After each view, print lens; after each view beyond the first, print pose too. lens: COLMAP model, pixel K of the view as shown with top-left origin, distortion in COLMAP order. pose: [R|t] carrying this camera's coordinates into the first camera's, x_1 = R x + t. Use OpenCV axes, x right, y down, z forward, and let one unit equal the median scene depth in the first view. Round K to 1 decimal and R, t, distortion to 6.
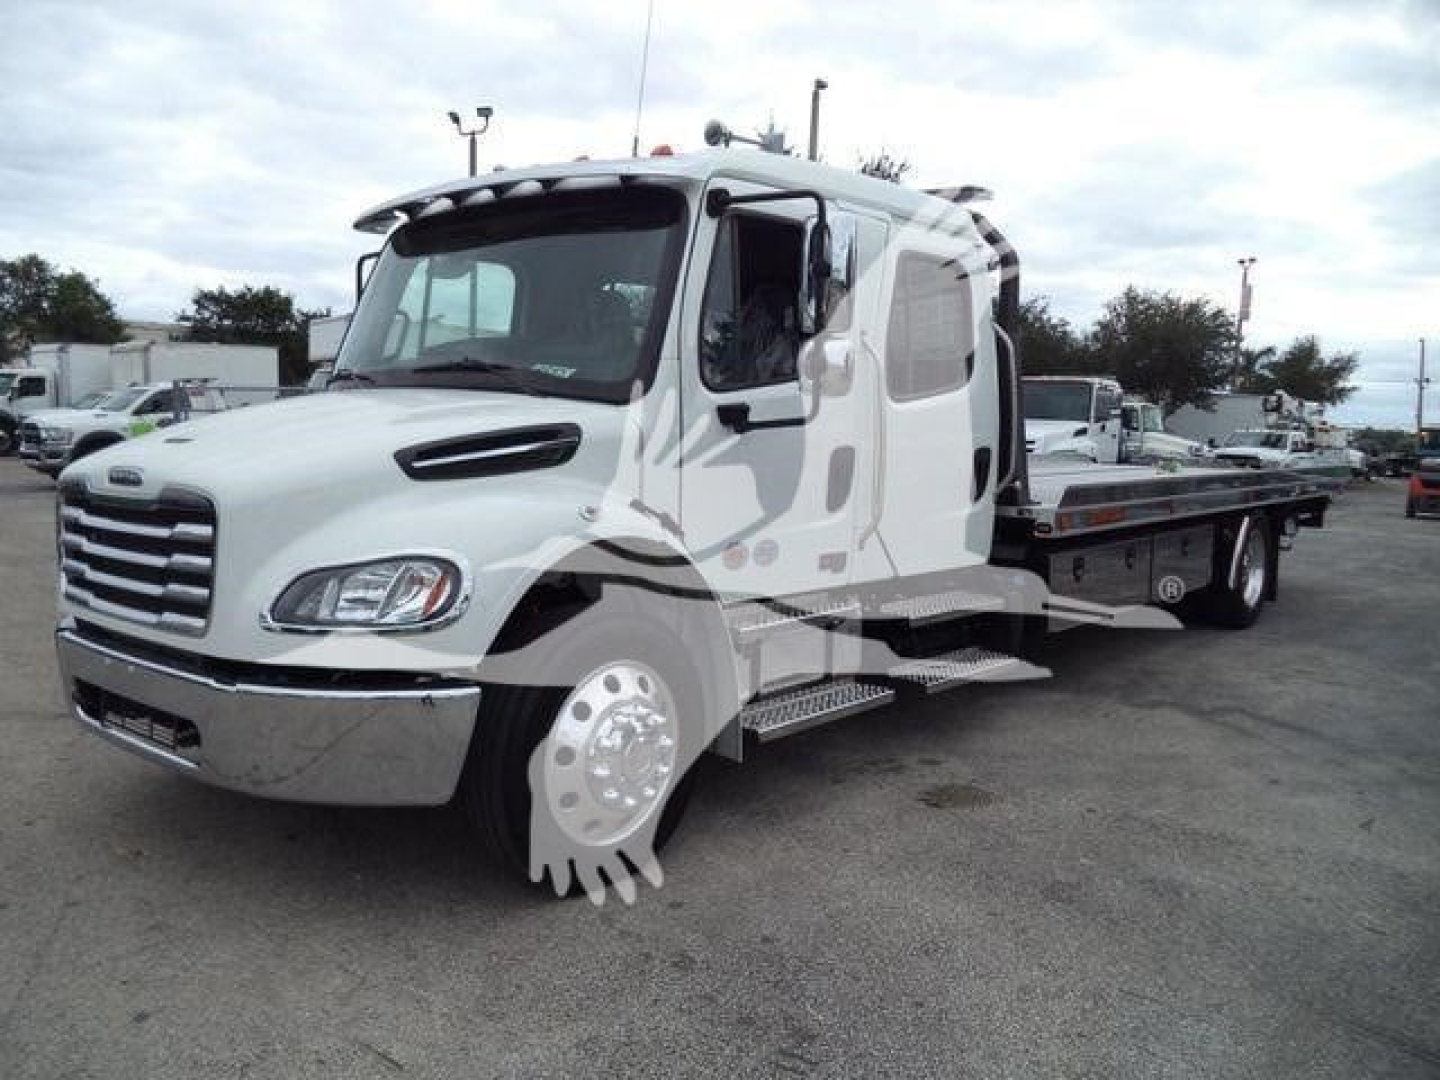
lens RADIAL K [[1159.8, 0, 699.8], [0, 1159.8, 541.0], [0, 0, 1]] dist [-0.023092, -0.000524]
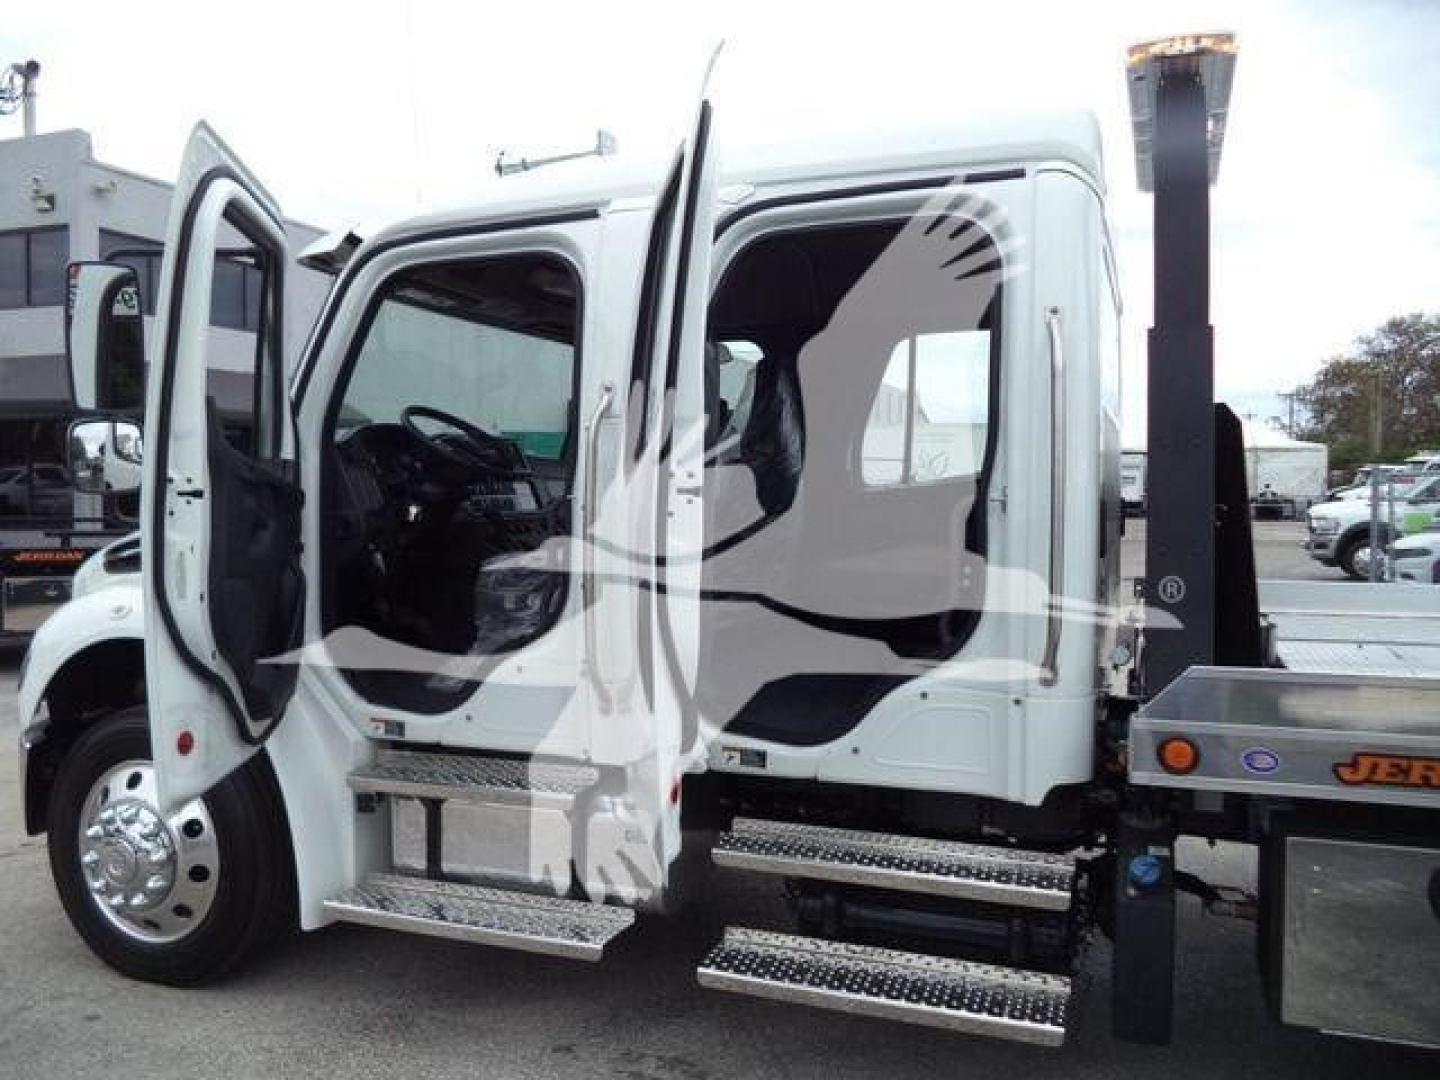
lens RADIAL K [[1159.8, 0, 702.3], [0, 1159.8, 540.5], [0, 0, 1]] dist [-0.023092, -0.000524]
pose [[0.340945, 0.020885, -0.939851, 0.171735], [-0.092186, 0.995678, -0.011316, -0.019717], [0.935552, 0.090499, 0.341397, 0.181321]]
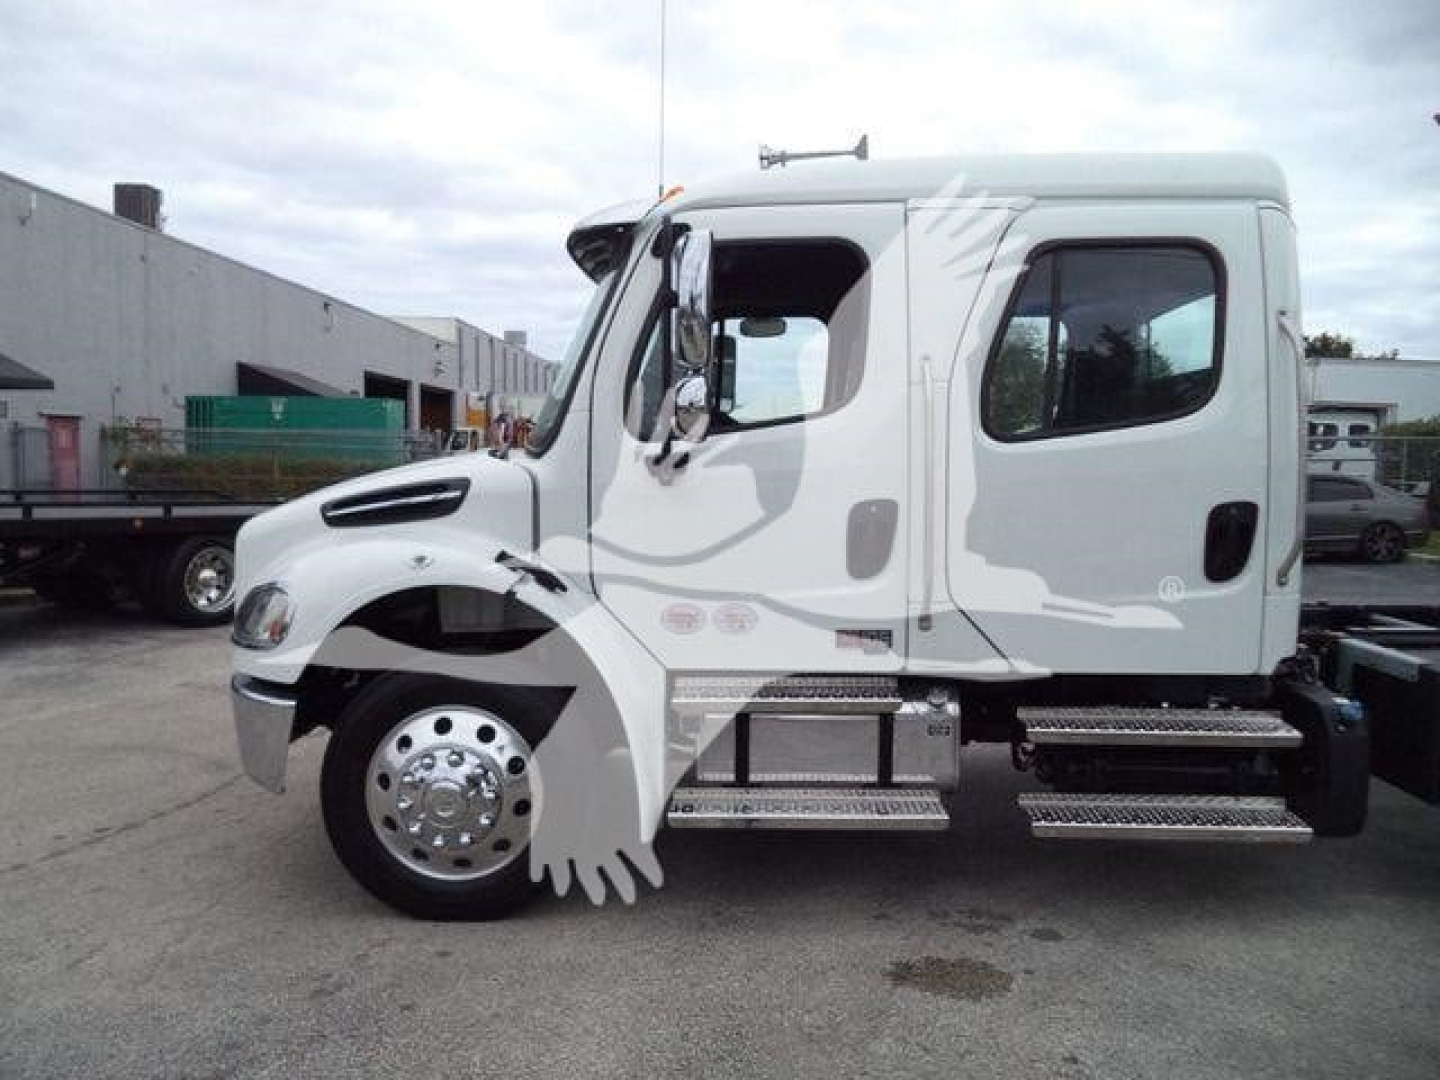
lens RADIAL K [[1159.8, 0, 711.1], [0, 1159.8, 528.9], [0, 0, 1]] dist [-0.023092, -0.000524]
pose [[0.632553, 0.023791, -0.774152, 0.145811], [-0.068371, 0.997341, -0.025215, -0.007126], [0.771494, 0.068879, 0.632498, 0.085018]]
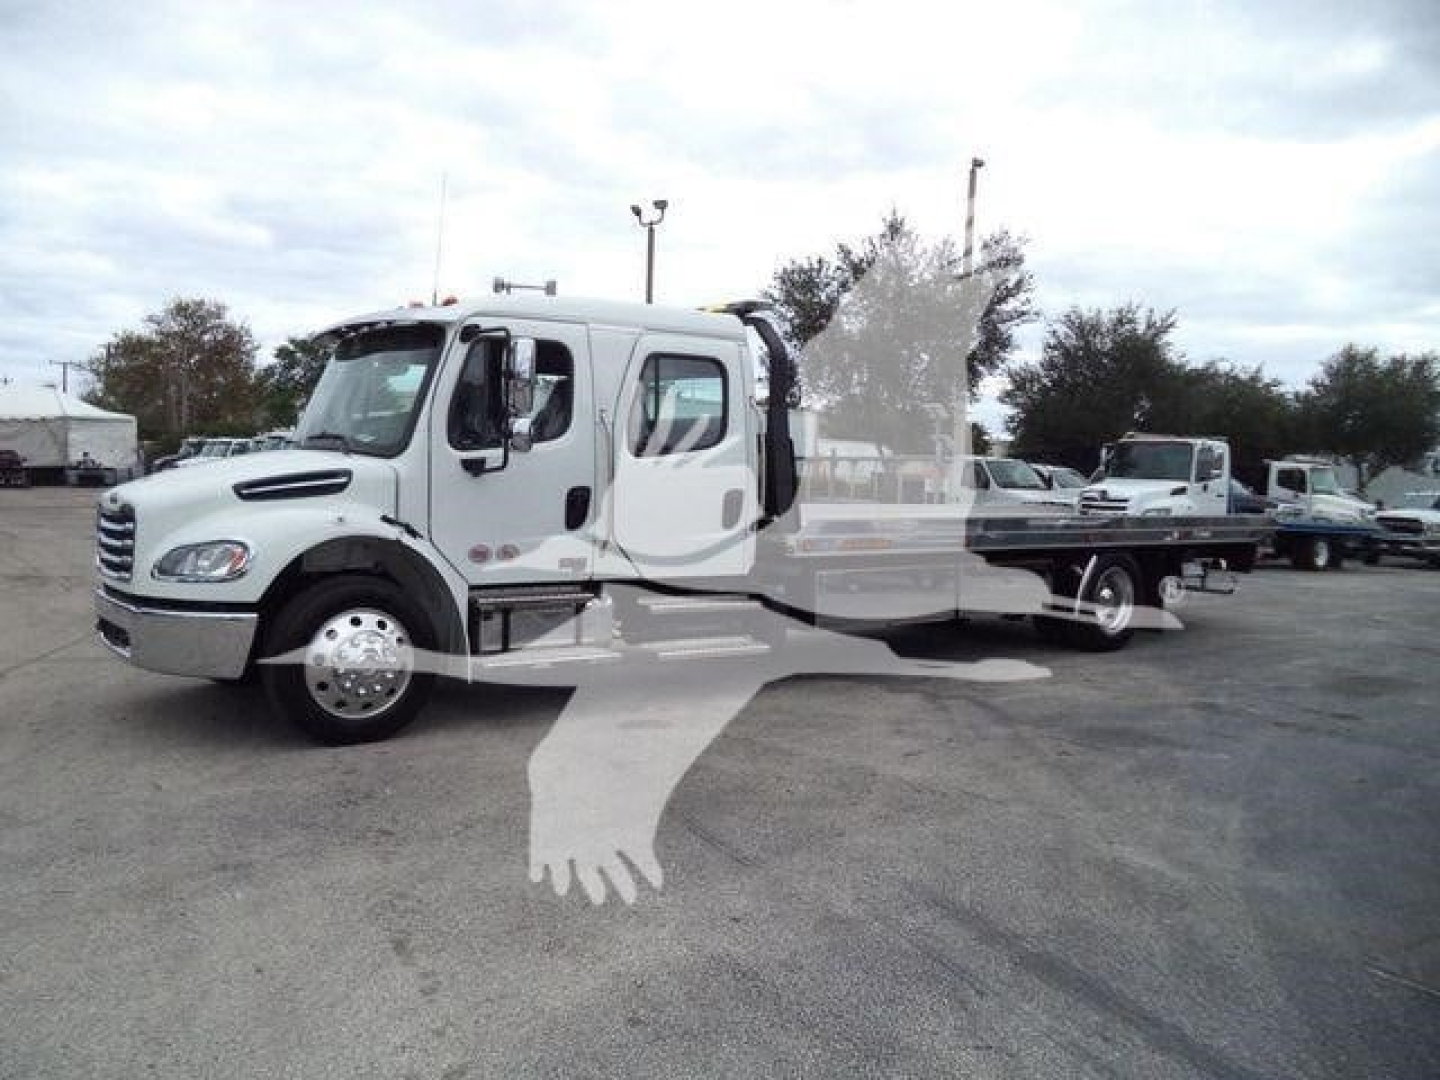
lens RADIAL K [[1159.8, 0, 723.3], [0, 1159.8, 545.2], [0, 0, 1]] dist [-0.023092, -0.000524]
pose [[0.979751, 0.015781, -0.199597, 0.130127], [-0.025522, 0.998600, -0.046324, 0.012594], [0.198586, 0.050480, 0.978783, -0.092359]]
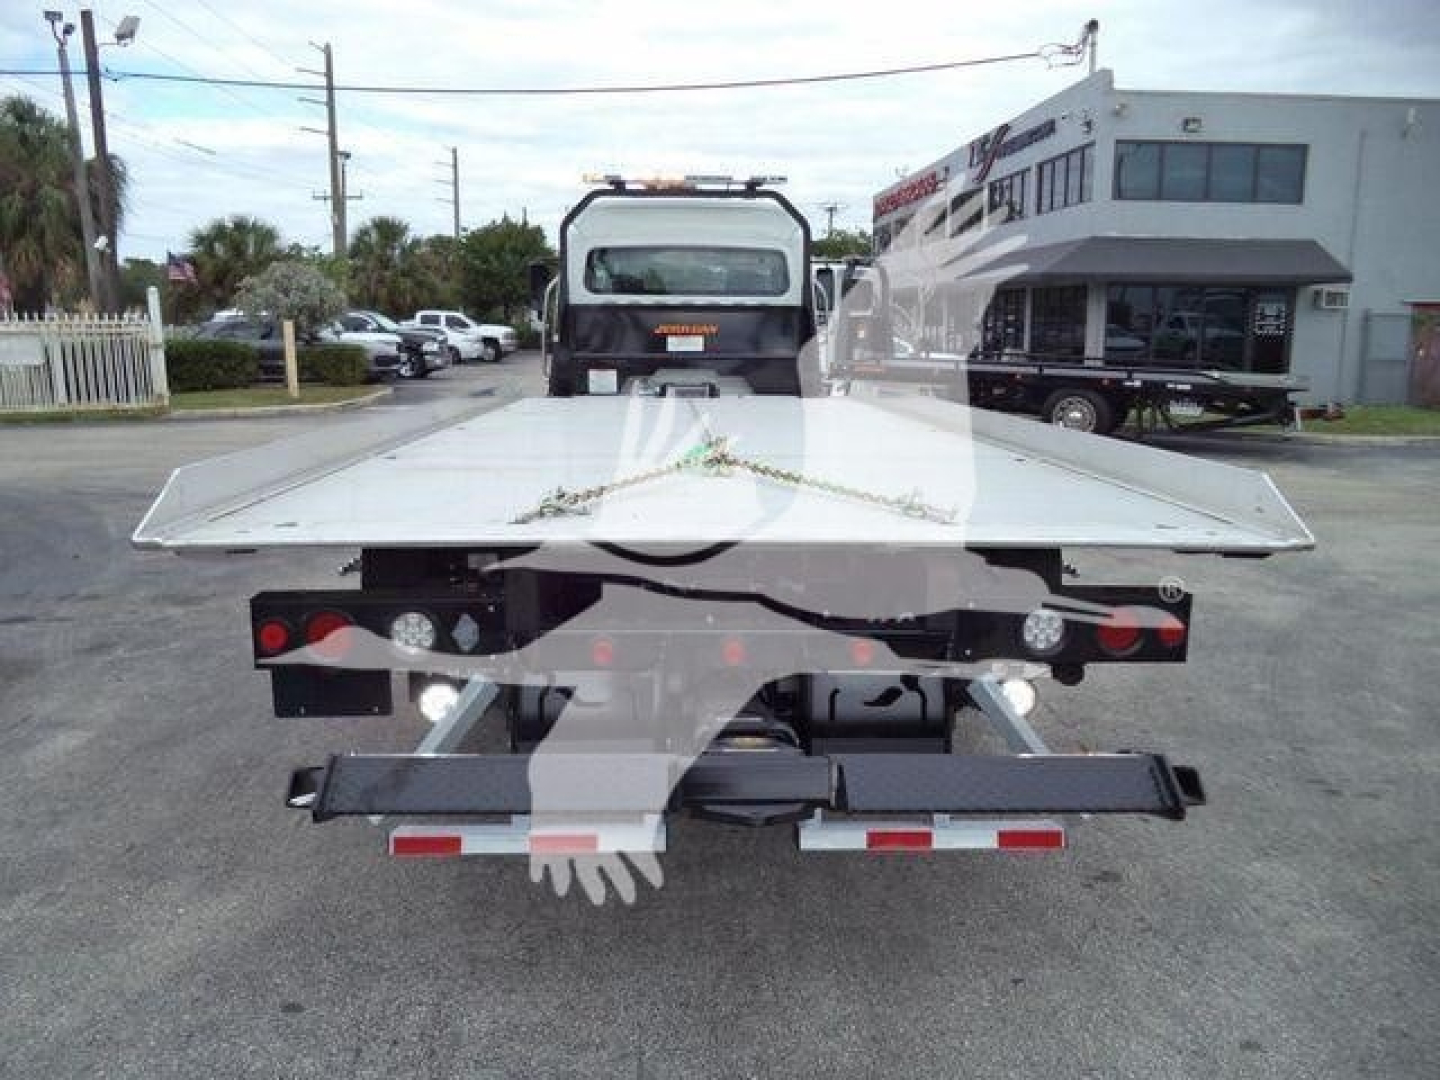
lens RADIAL K [[1159.8, 0, 719.2], [0, 1159.8, 545.1], [0, 0, 1]] dist [-0.023092, -0.000524]
pose [[-0.717374, 0.097707, -0.689803, 0.327351], [-0.100237, 0.965340, 0.240979, -0.063771], [0.689440, 0.242016, -0.682716, 0.627473]]
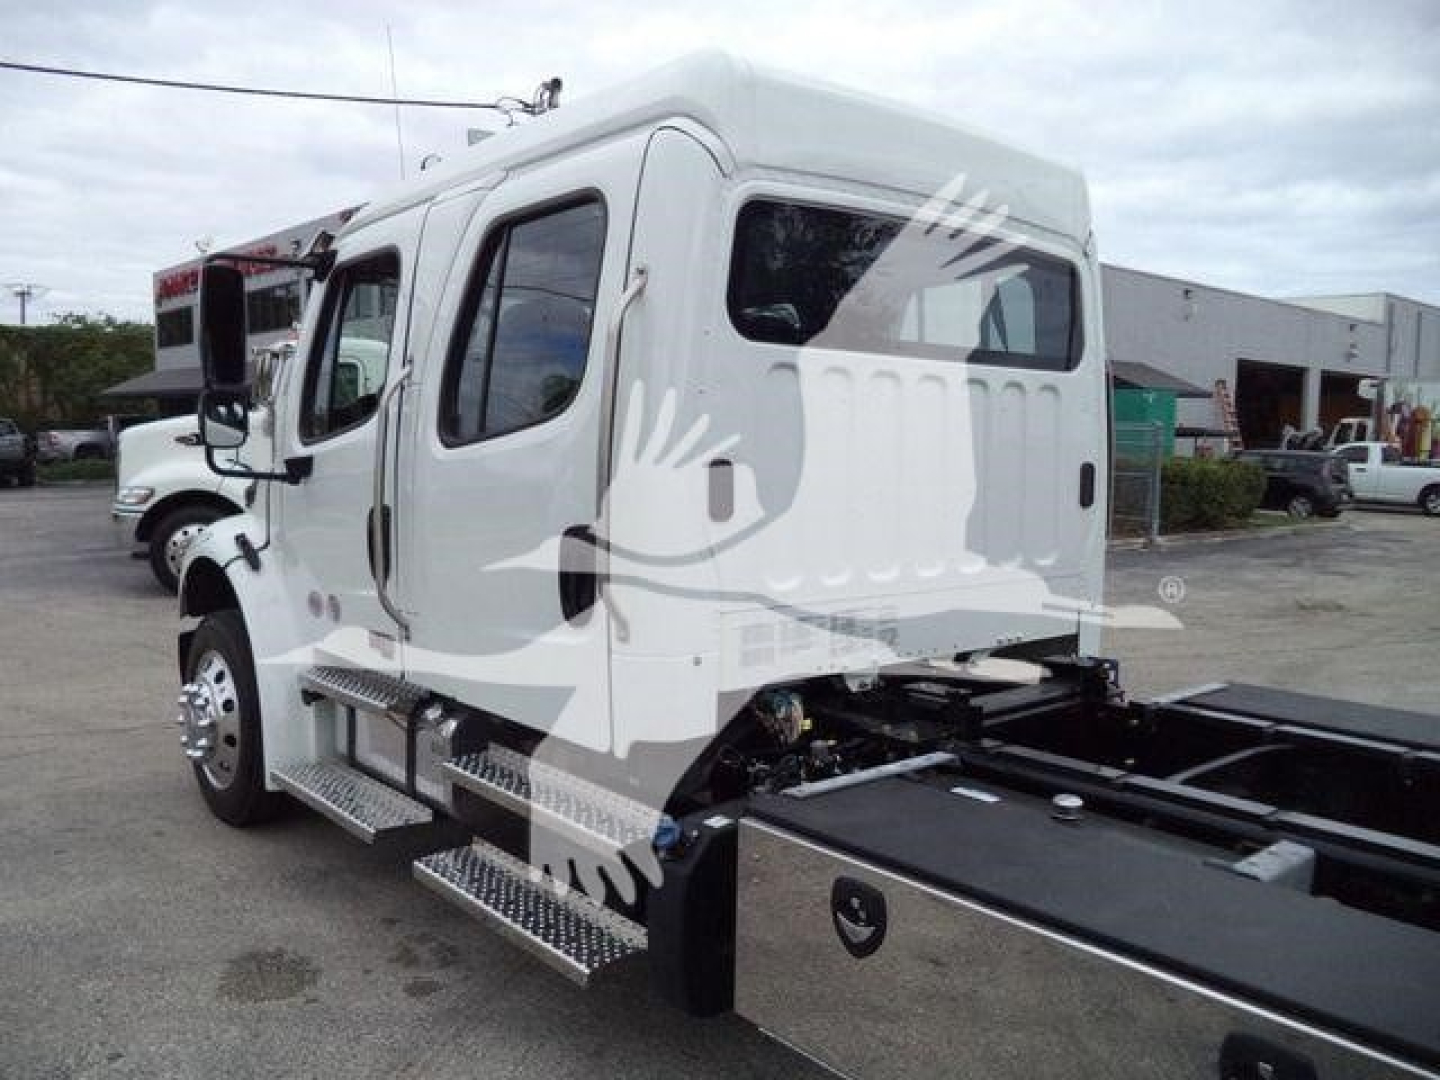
lens RADIAL K [[1159.8, 0, 713.1], [0, 1159.8, 545.2], [0, 0, 1]] dist [-0.023092, -0.000524]
pose [[-0.137409, 0.061321, -0.988615, 0.191211], [-0.120348, 0.989654, 0.078113, -0.030957], [0.983176, 0.129711, -0.128607, 0.285689]]
